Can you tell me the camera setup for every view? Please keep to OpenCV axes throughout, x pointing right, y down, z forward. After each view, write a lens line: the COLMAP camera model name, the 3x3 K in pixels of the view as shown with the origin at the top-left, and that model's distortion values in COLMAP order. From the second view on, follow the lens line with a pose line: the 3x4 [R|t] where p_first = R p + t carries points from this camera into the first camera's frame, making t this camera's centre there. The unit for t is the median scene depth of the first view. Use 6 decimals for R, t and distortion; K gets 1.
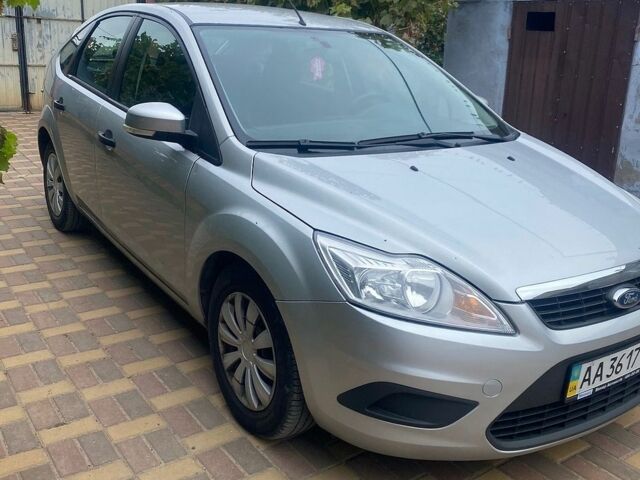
lens RADIAL K [[660.4, 0, 316.8], [0, 660.4, 240.4], [0, 0, 1]] dist [0.027451, 0.000000]
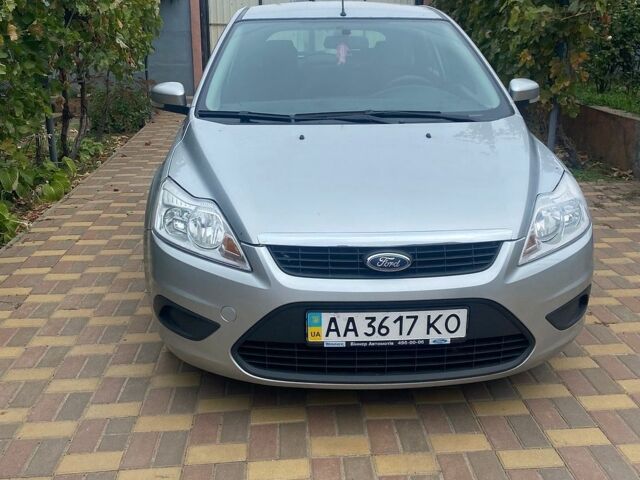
lens RADIAL K [[660.4, 0, 321.1], [0, 660.4, 238.7], [0, 0, 1]] dist [0.027451, 0.000000]
pose [[0.853265, 0.113753, -0.508920, 0.899511], [-0.117025, 0.992796, 0.025702, 0.036253], [0.508177, 0.037626, 0.860430, 0.059527]]
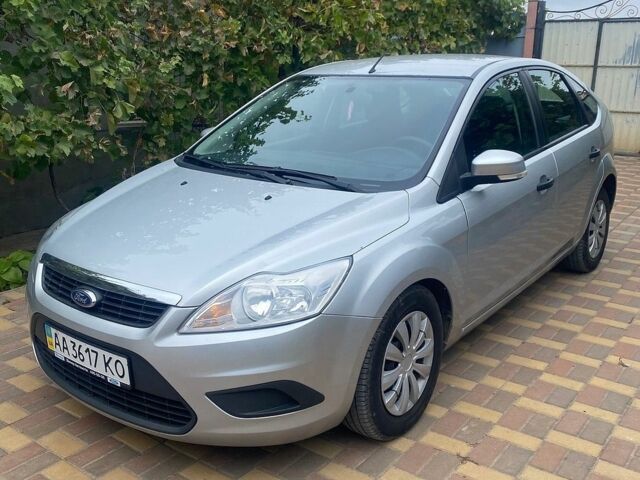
lens RADIAL K [[660.4, 0, 321.4], [0, 660.4, 241.5], [0, 0, 1]] dist [0.027451, 0.000000]
pose [[0.301033, 0.206086, -0.931079, 1.679953], [-0.269734, 0.954898, 0.124148, -0.271601], [0.914671, 0.213771, 0.343044, 0.963099]]
